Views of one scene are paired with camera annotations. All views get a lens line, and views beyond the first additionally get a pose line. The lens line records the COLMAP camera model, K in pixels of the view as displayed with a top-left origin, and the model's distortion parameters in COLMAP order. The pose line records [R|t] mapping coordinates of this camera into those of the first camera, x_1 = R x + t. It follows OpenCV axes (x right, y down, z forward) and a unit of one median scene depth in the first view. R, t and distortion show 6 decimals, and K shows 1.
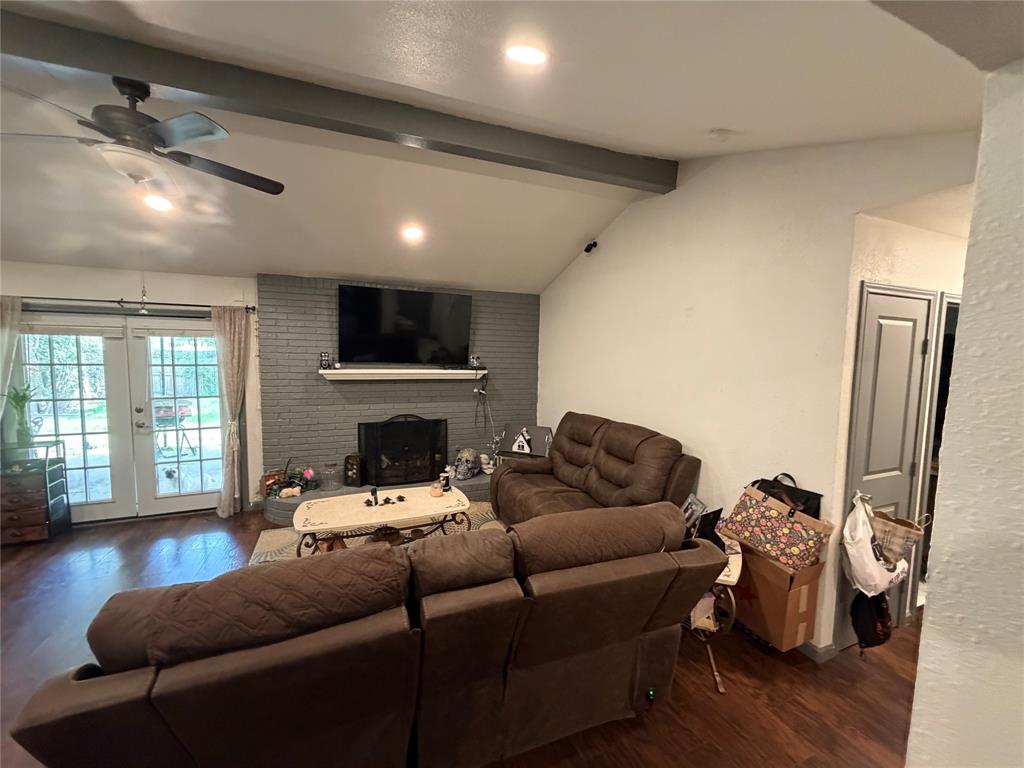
lens RADIAL K [[408.1, 0, 510.1], [0, 408.1, 386.1], [0, 0, 1]] dist [0.001401, 0.000187]
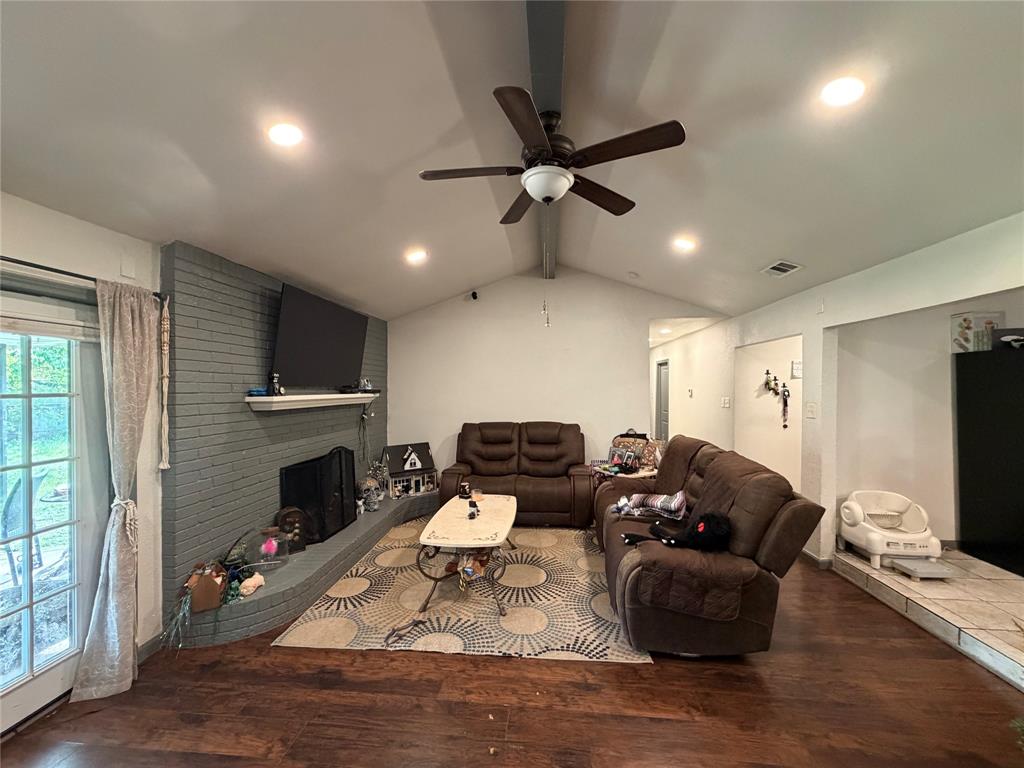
lens RADIAL K [[408.1, 0, 510.1], [0, 408.1, 386.1], [0, 0, 1]] dist [0.001401, 0.000187]
pose [[0.475850, -0.014513, 0.879407, -0.871063], [0.080268, 0.996408, -0.026989, -0.005113], [-0.875856, 0.083431, 0.475306, 0.284826]]
